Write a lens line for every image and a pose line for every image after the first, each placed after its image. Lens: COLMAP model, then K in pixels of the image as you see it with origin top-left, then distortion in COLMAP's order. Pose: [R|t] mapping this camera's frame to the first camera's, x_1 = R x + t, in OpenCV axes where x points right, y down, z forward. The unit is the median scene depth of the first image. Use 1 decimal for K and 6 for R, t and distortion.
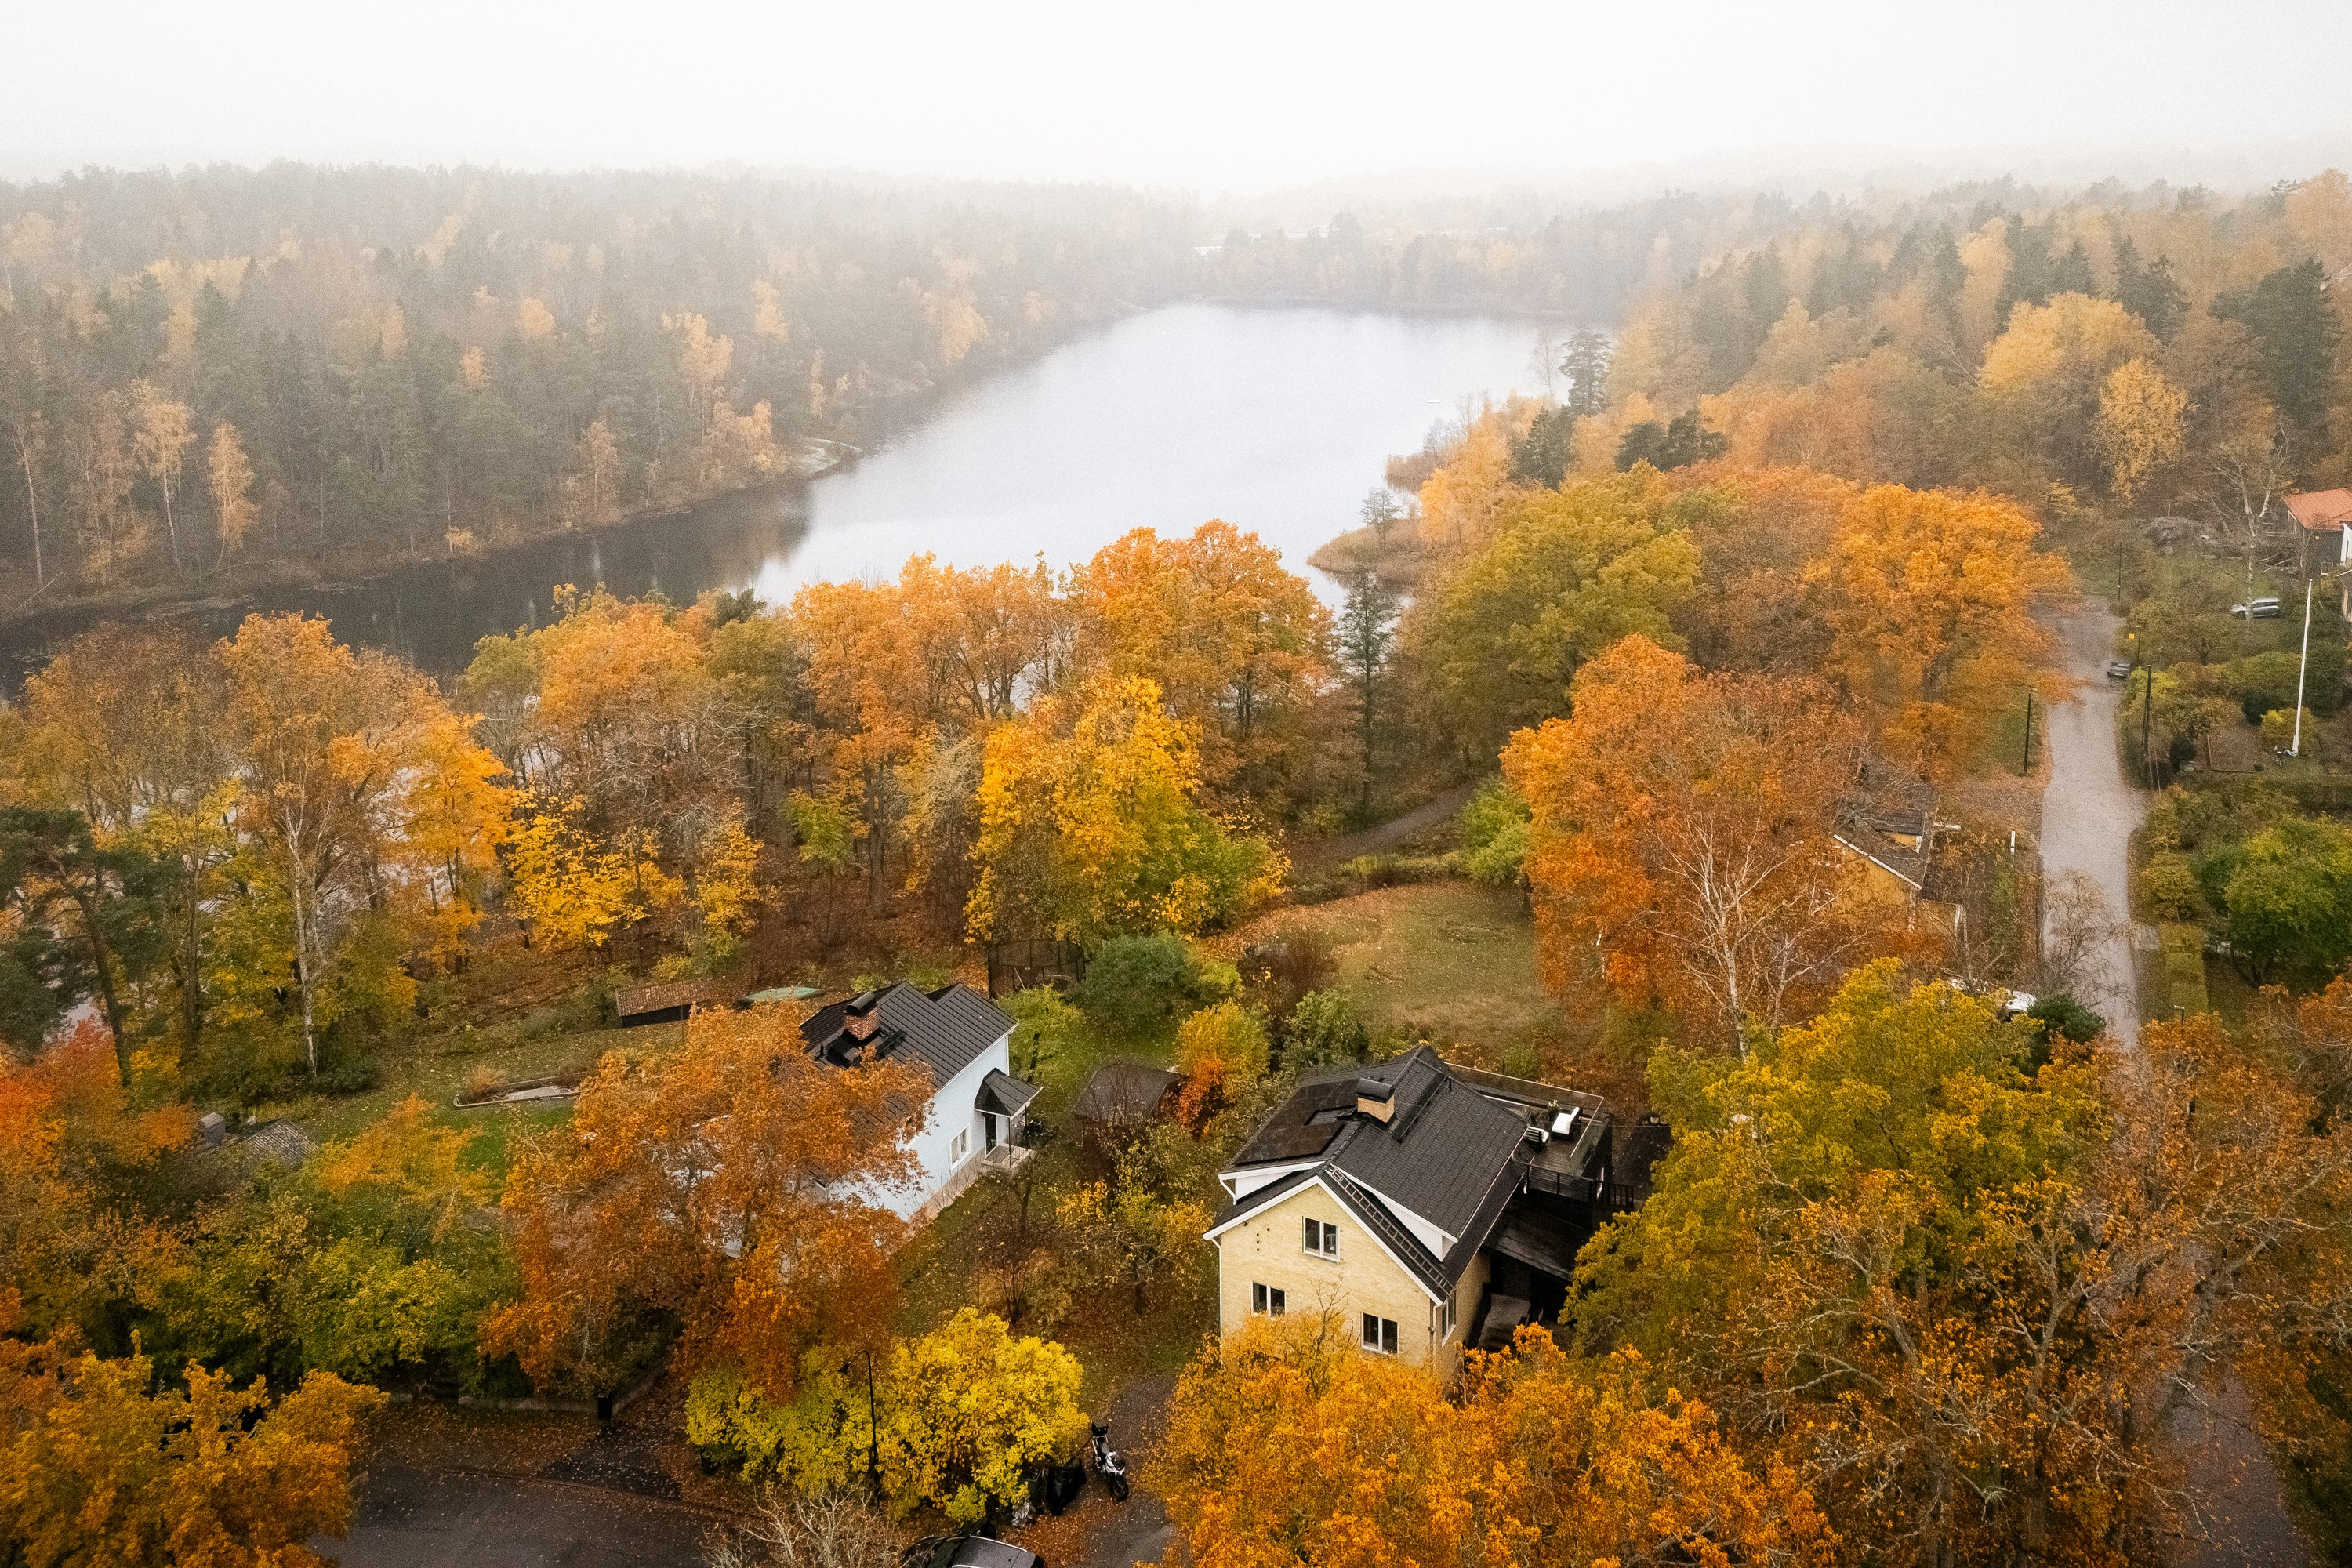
lens RADIAL K [[1651.2, 0, 1176.0], [0, 1651.2, 784.0], [0, 0, 1]] dist [0.000645, -0.001239]
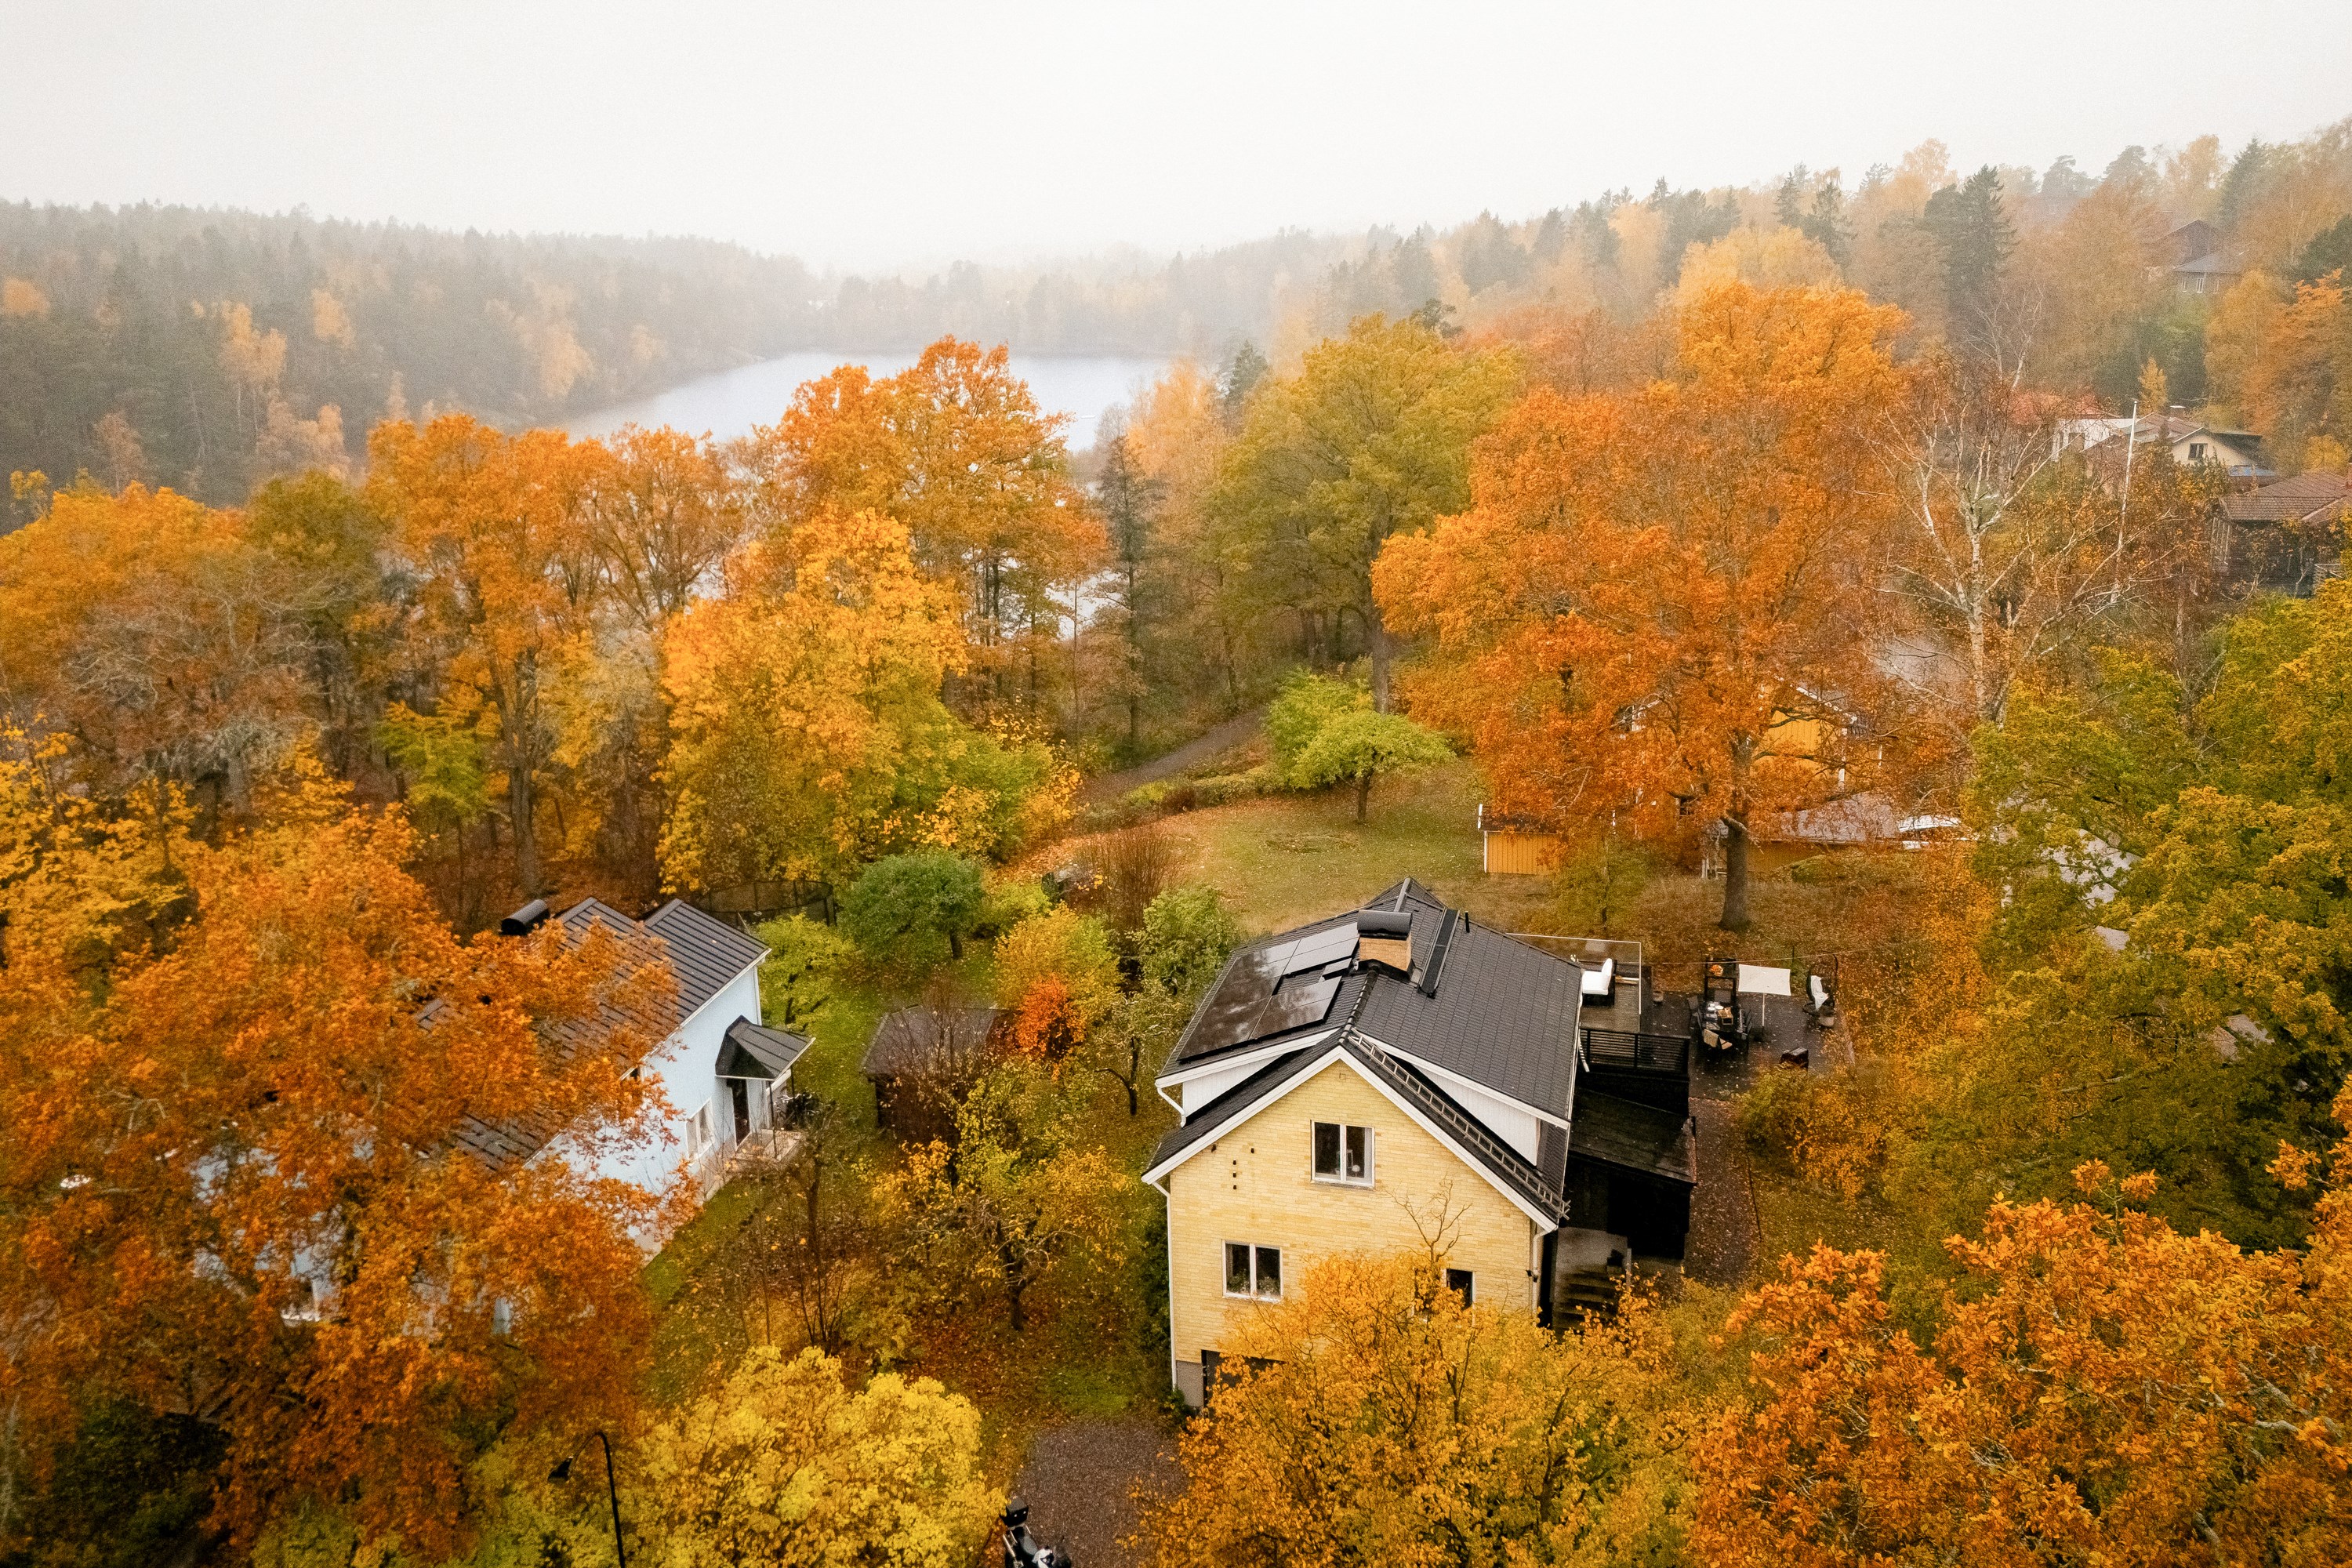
lens RADIAL K [[1666.3, 0, 1174.0], [0, 1666.3, 856.2], [0, 0, 1]] dist [0.027981, -0.040550]
pose [[0.976677, -0.078590, 0.199814, -0.074465], [0.077807, 0.996899, 0.011778, 0.123849], [-0.200120, 0.004044, 0.979763, 0.323643]]
